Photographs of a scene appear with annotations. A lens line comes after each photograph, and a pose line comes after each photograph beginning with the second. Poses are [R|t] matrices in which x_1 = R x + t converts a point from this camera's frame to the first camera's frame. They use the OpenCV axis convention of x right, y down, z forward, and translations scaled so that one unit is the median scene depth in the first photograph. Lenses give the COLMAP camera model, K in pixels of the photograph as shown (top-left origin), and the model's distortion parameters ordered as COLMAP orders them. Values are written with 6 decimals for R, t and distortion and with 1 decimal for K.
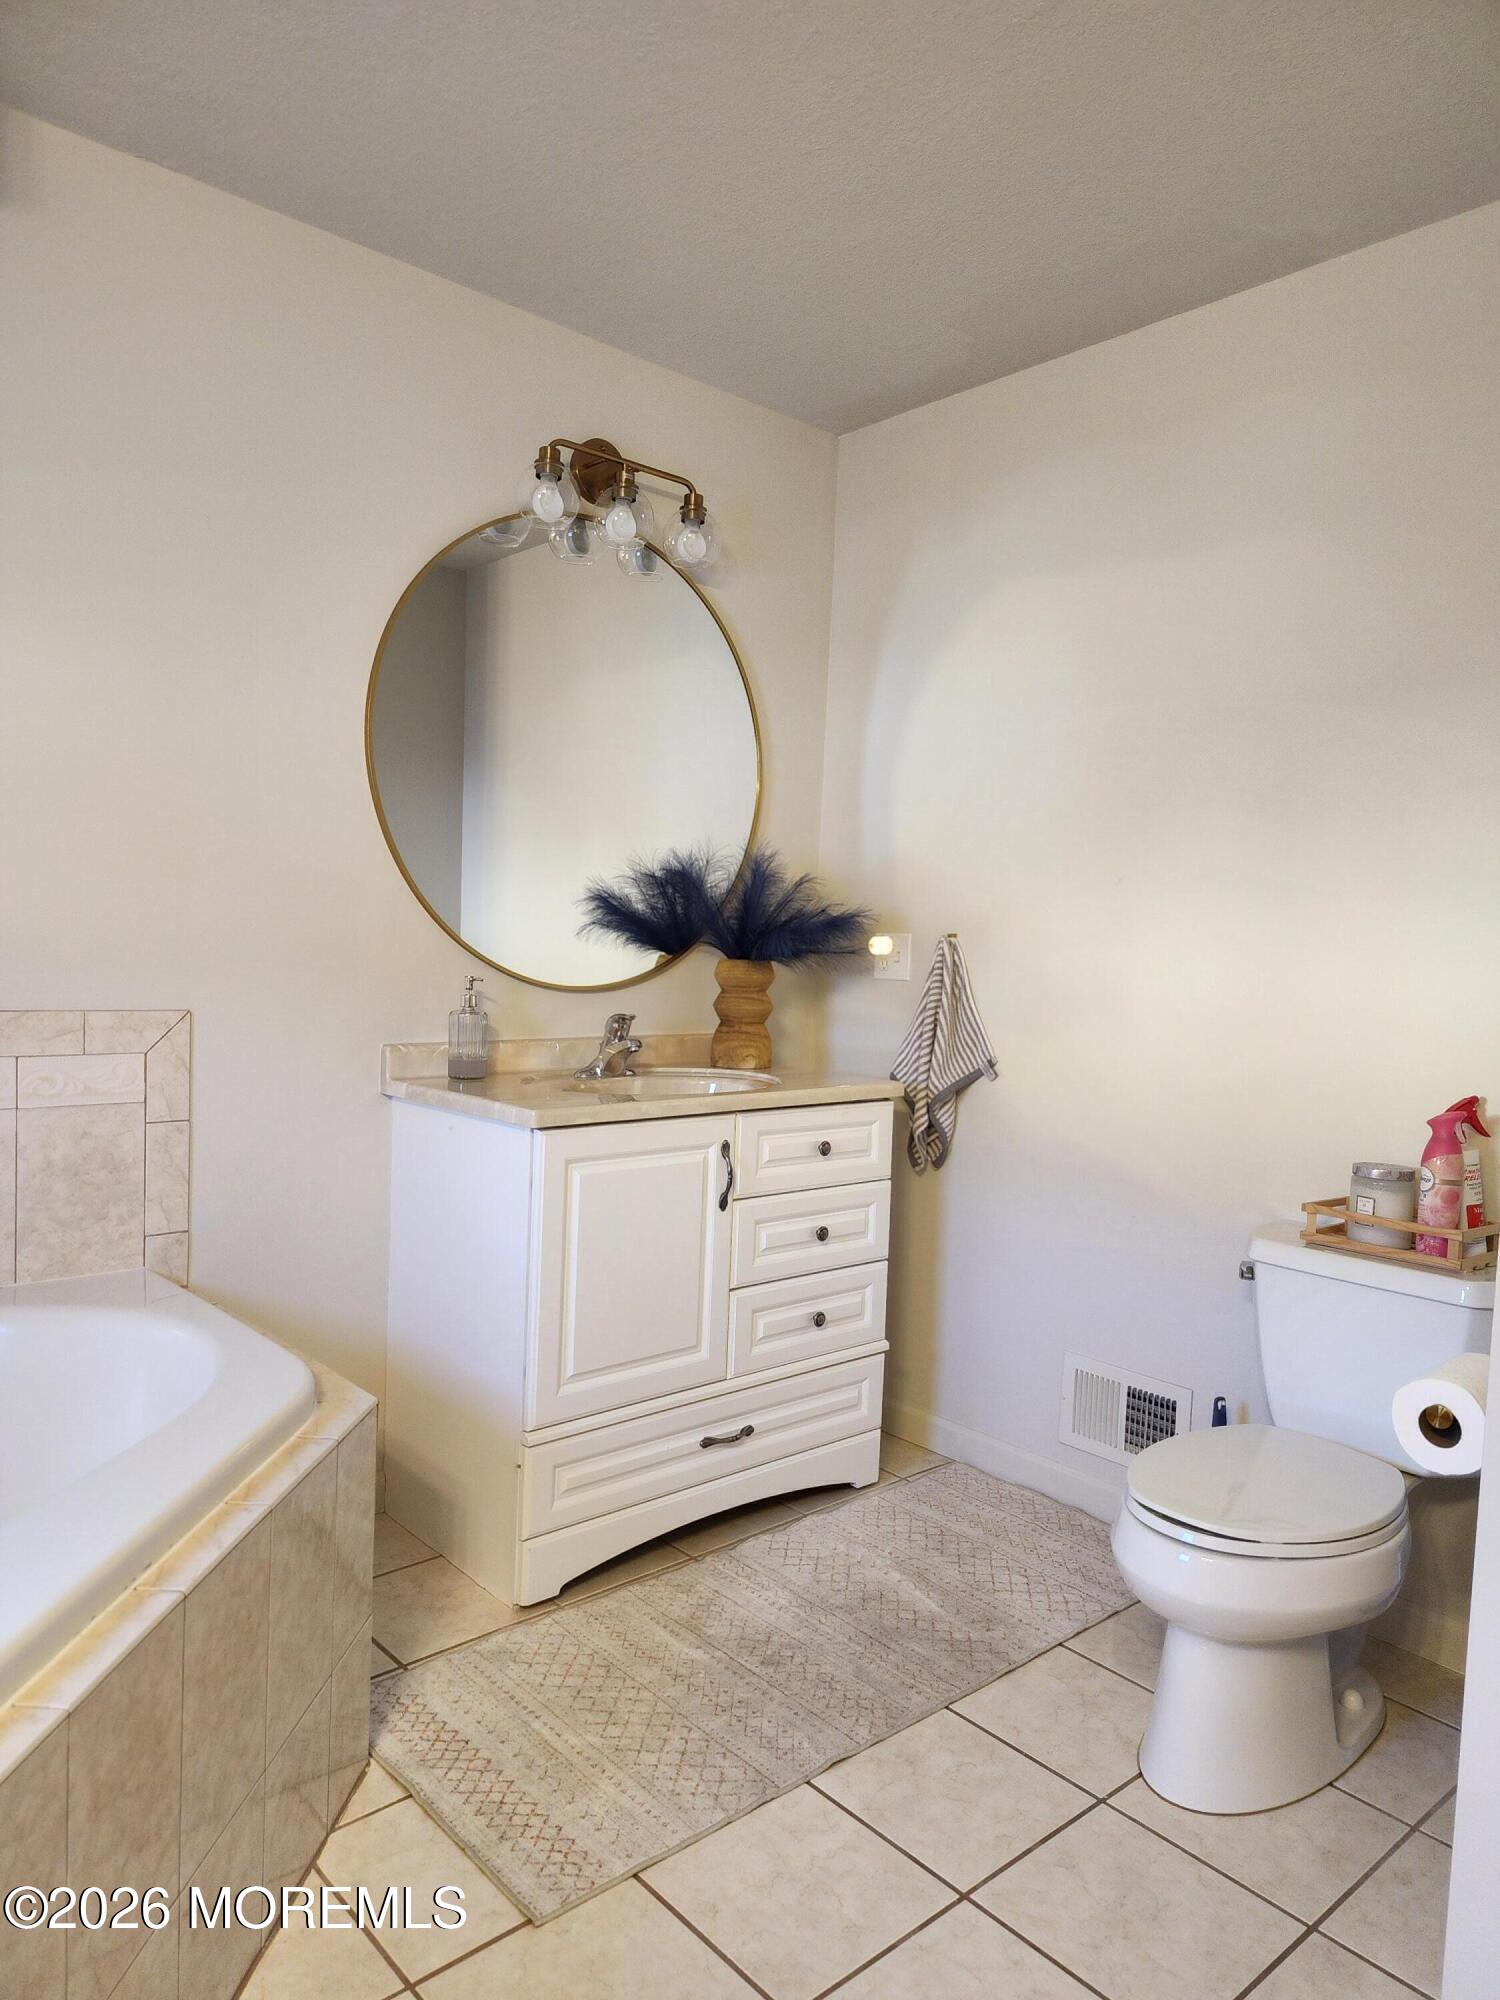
lens RADIAL K [[1339.3, 0, 750.0], [0, 1339.3, 1000.0], [0, 0, 1]] dist [0.076305, -0.065162]
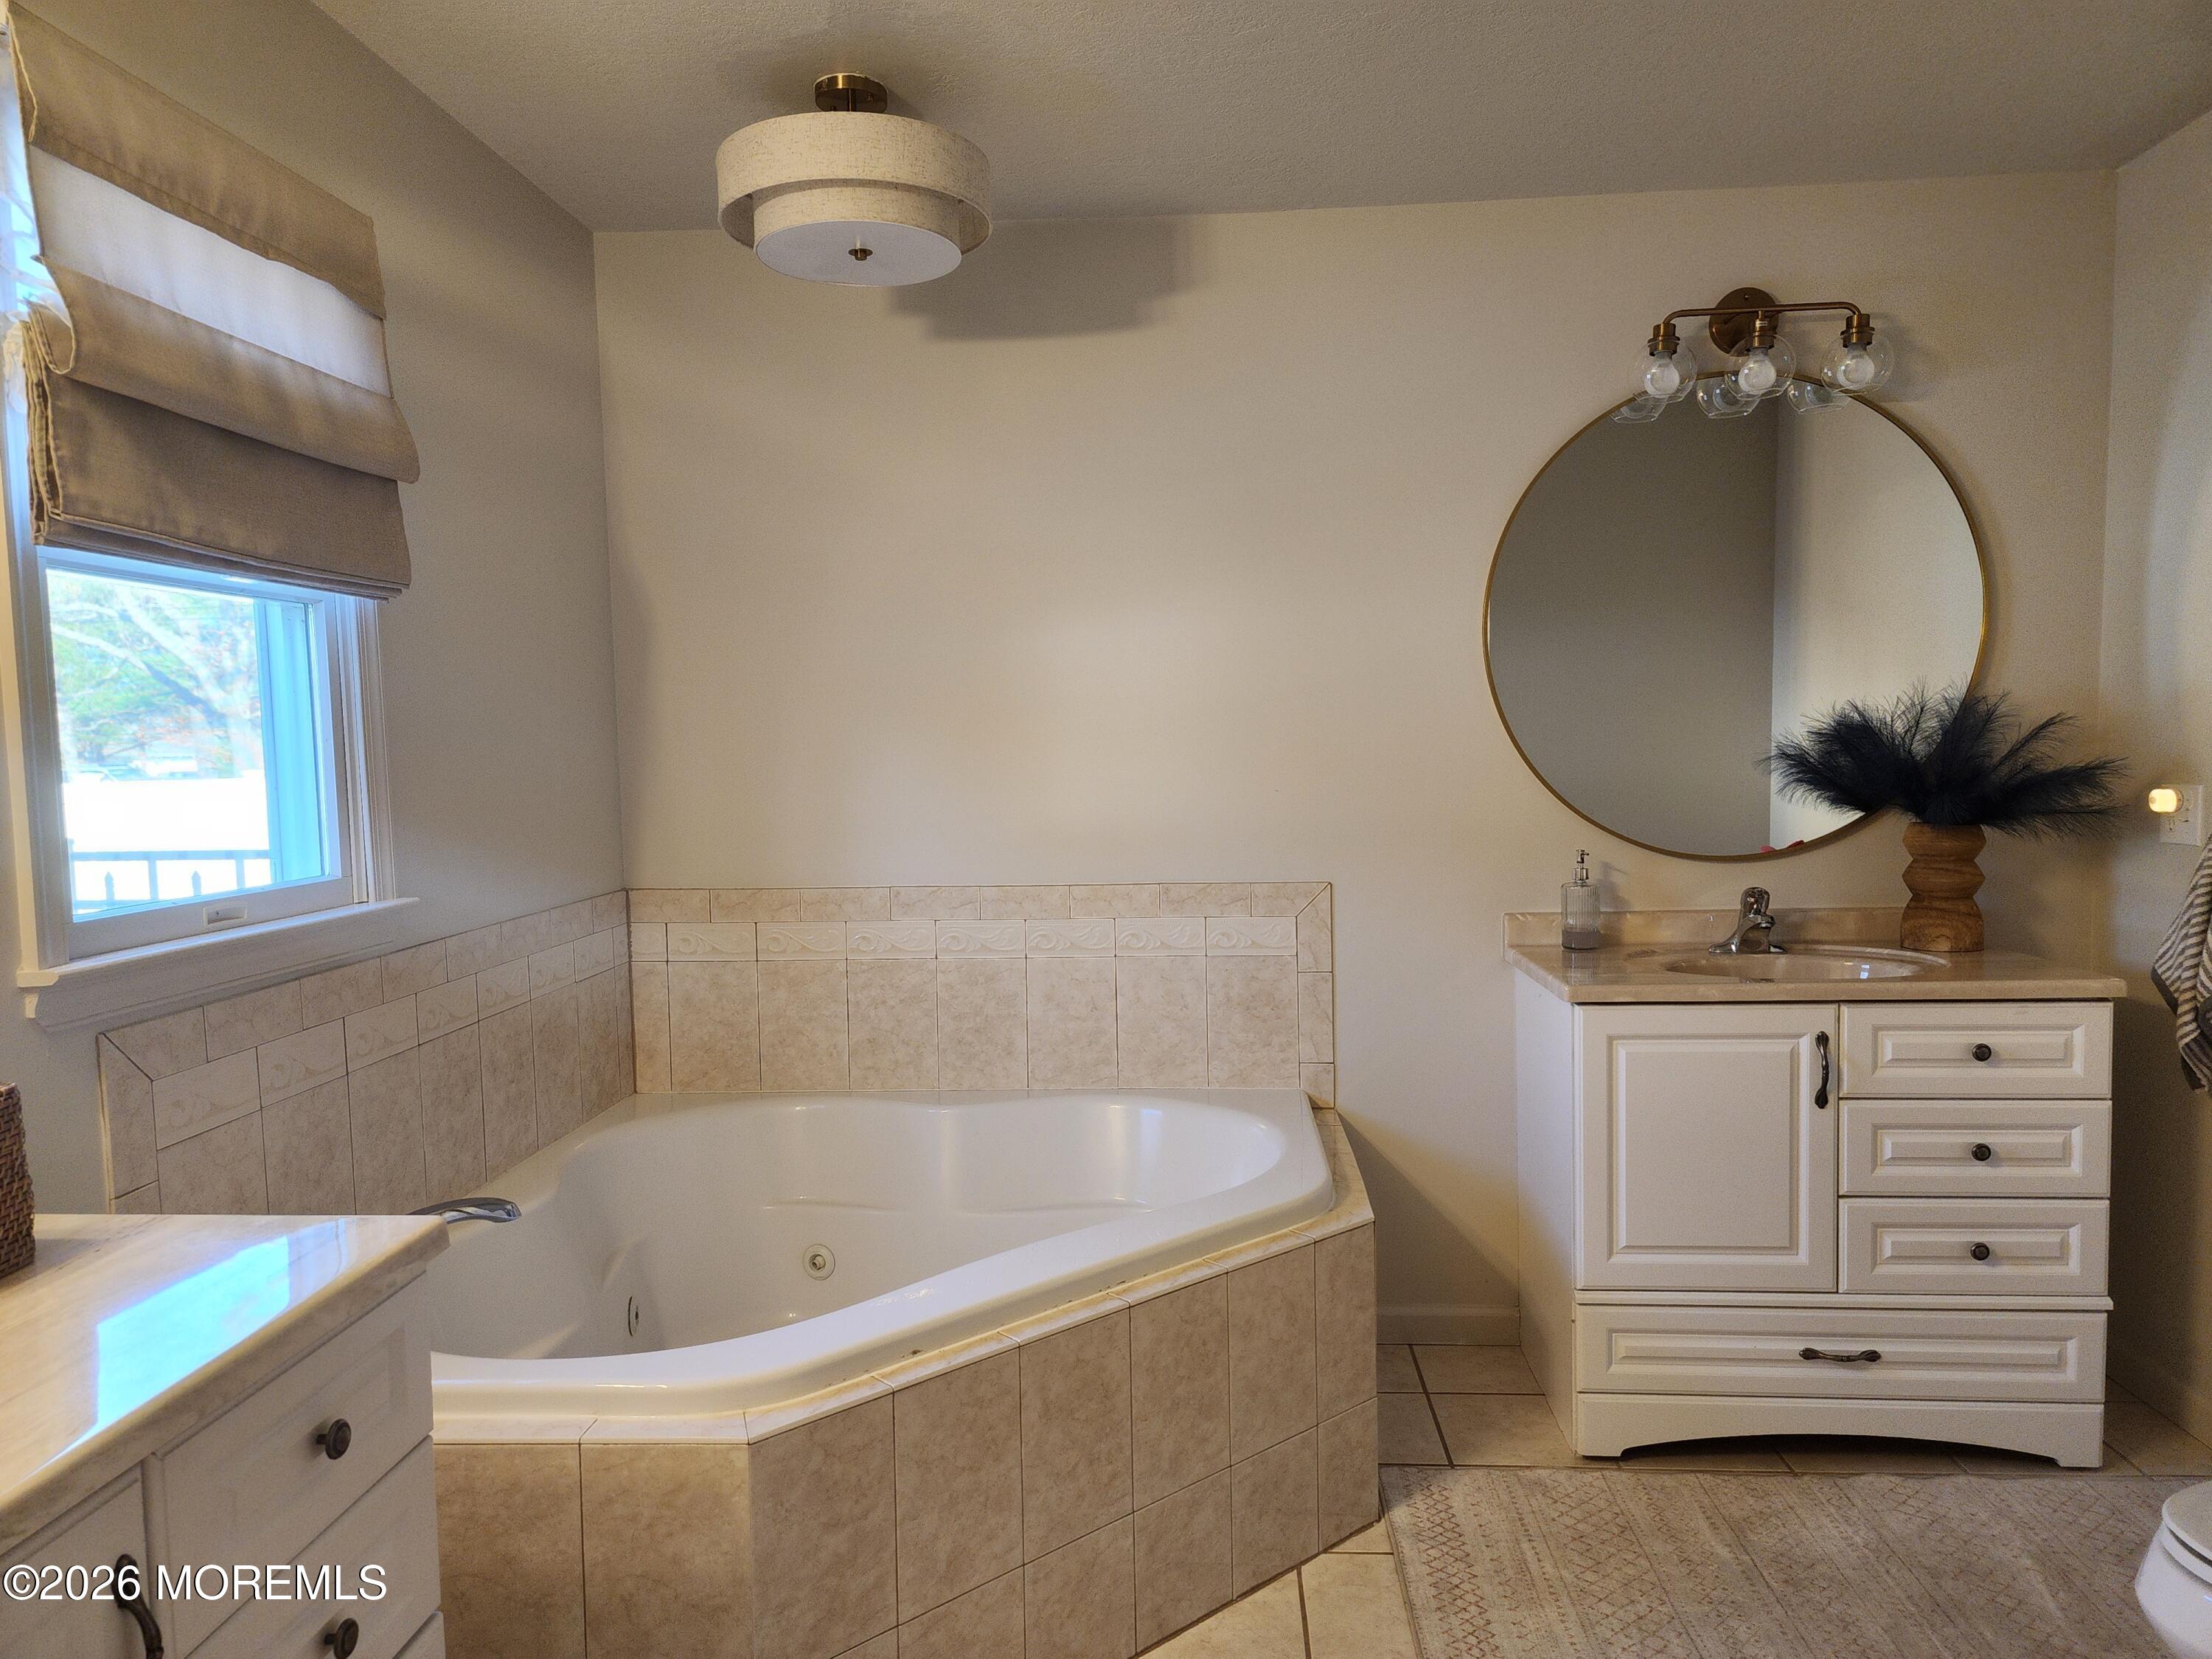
lens RADIAL K [[1481.3, 0, 1106.2], [0, 1481.3, 788.9], [0, 0, 1]] dist [0.076305, -0.065162]
pose [[0.698753, -0.025612, -0.714904, 0.384829], [0.012646, 0.999645, -0.023453, -0.045053], [0.715251, 0.007347, 0.698829, -0.080792]]
